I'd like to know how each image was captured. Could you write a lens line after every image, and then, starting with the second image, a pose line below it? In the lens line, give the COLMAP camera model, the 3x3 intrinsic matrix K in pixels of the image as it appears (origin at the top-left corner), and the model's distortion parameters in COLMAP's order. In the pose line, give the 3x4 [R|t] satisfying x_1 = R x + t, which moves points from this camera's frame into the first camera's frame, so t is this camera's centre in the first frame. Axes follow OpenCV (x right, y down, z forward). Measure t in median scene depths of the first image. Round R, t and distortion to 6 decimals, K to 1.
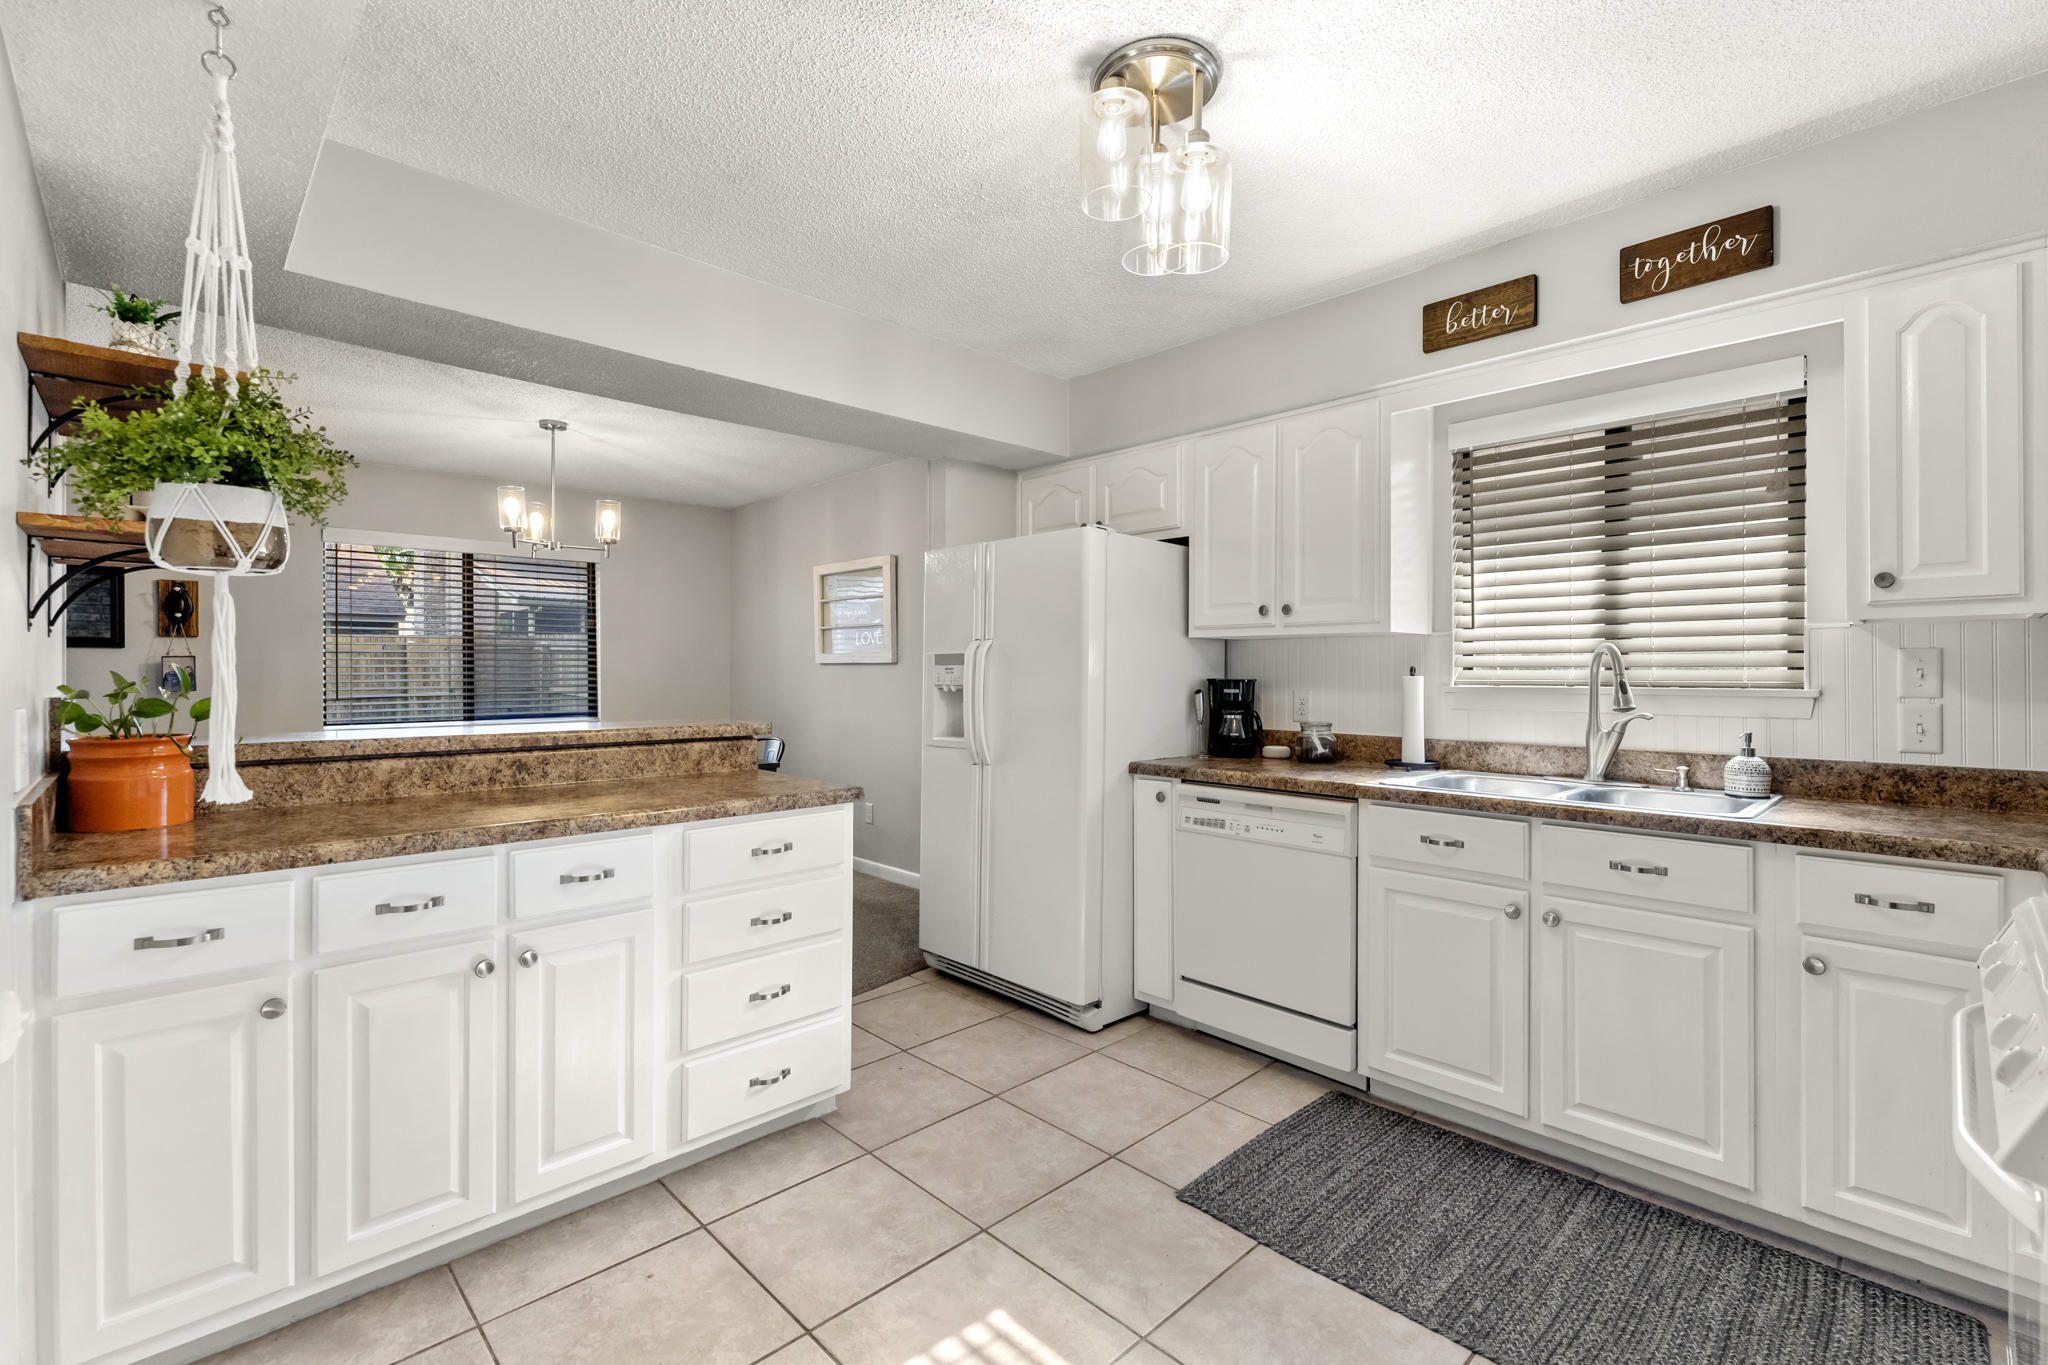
lens RADIAL K [[893.3, 0, 1021.2], [0, 893.3, 676.3], [0, 0, 1]] dist [-0.013119, 0.000234]
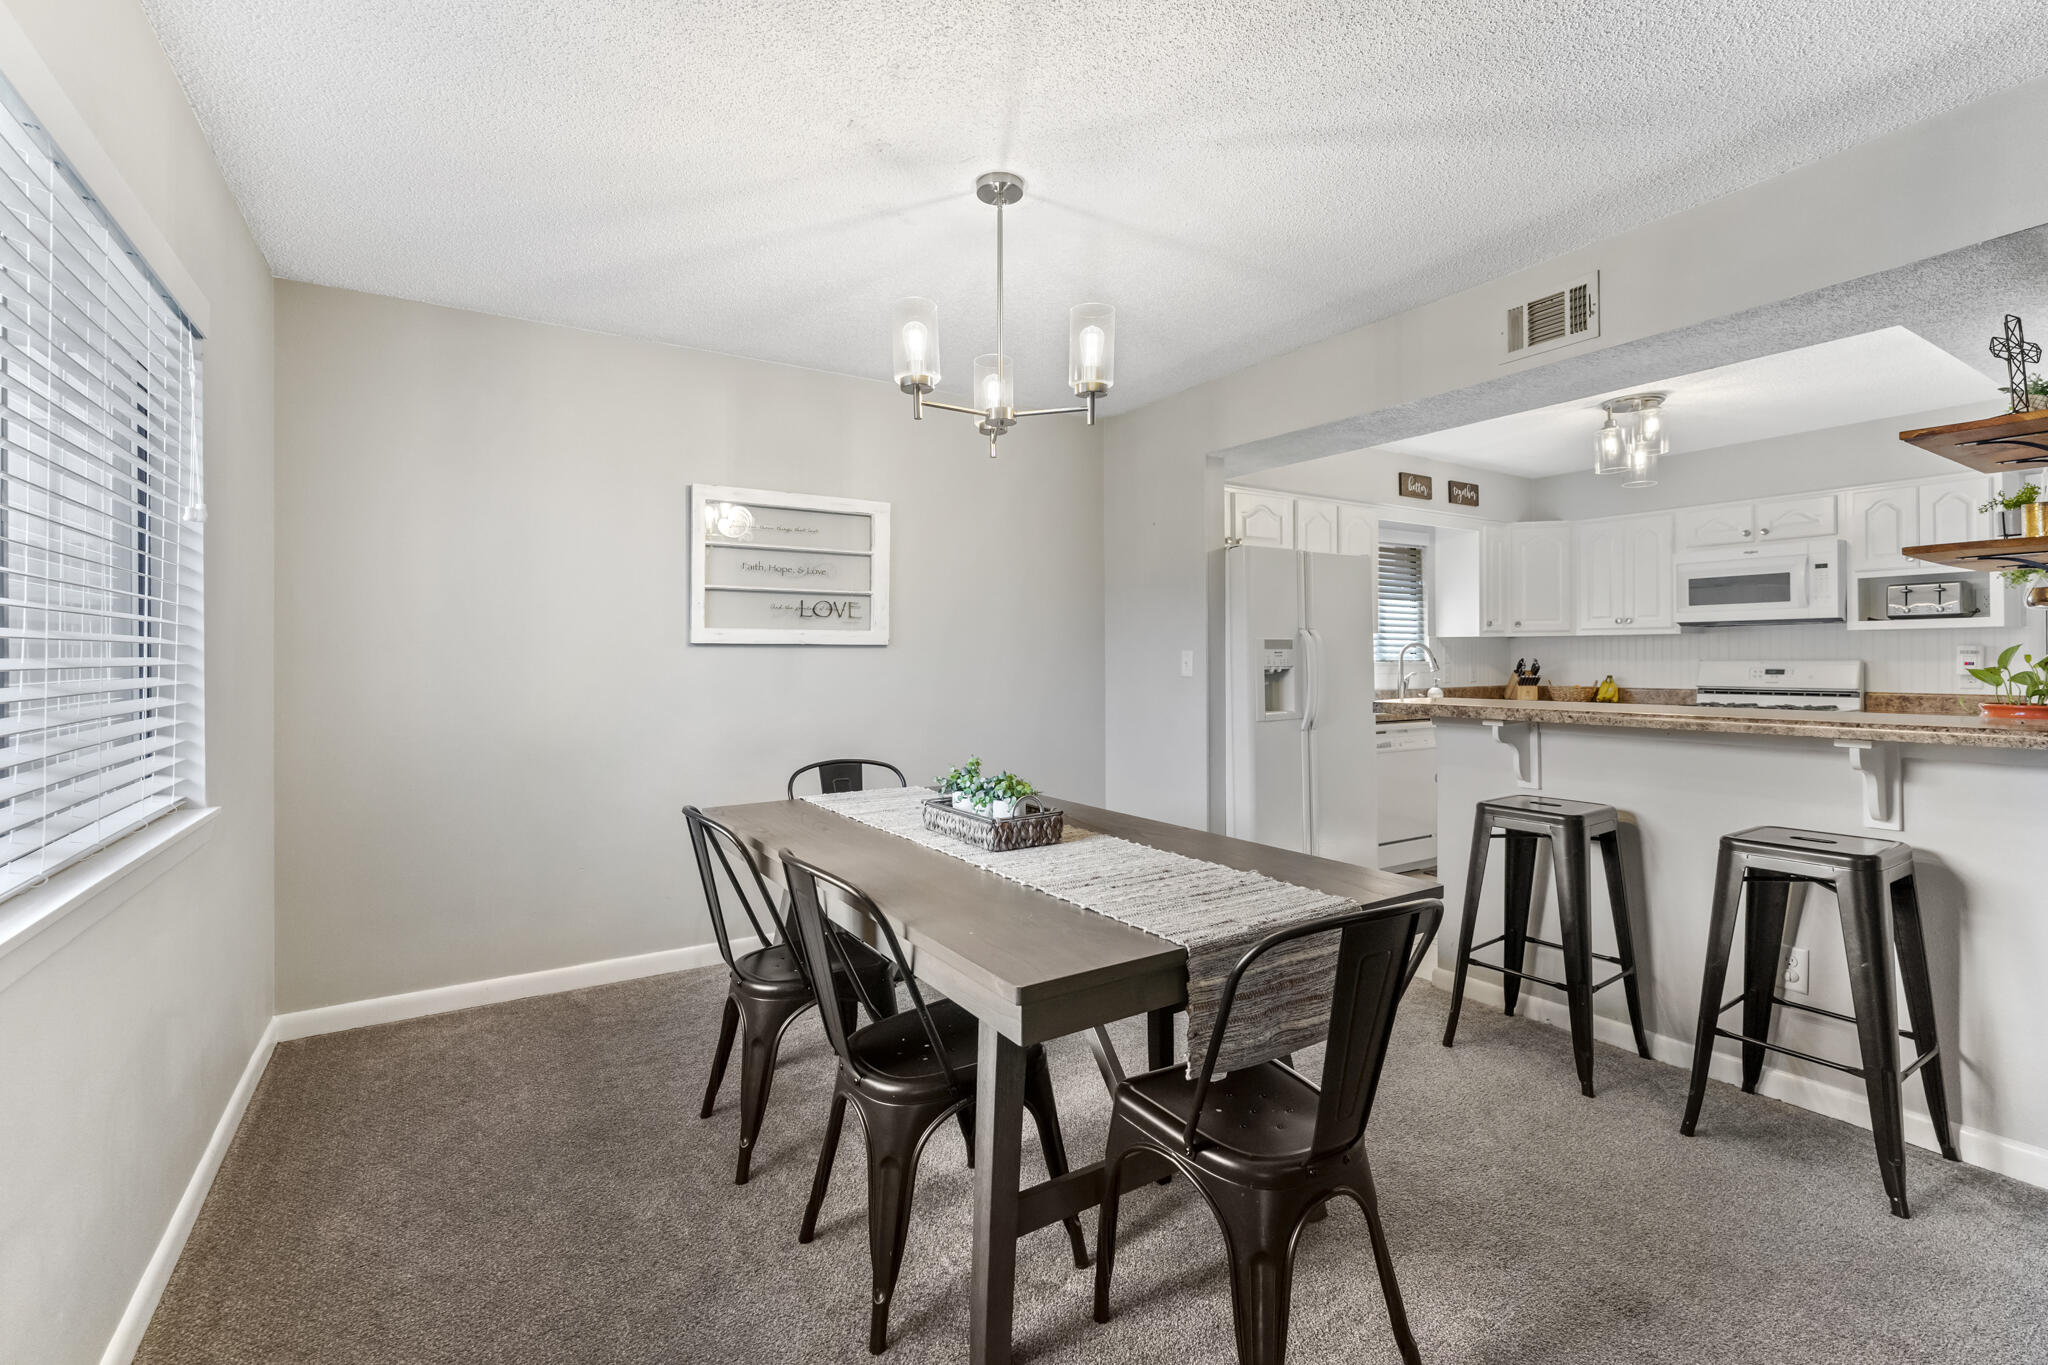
lens RADIAL K [[890.8, 0, 1019.5], [0, 890.8, 660.4], [0, 0, 1]] dist [0.000491, -0.000010]
pose [[0.207869, -0.004768, 0.978145, -1.779529], [0.008239, 0.999961, 0.003124, -0.005375], [-0.978122, 0.007410, 0.207900, 1.498314]]
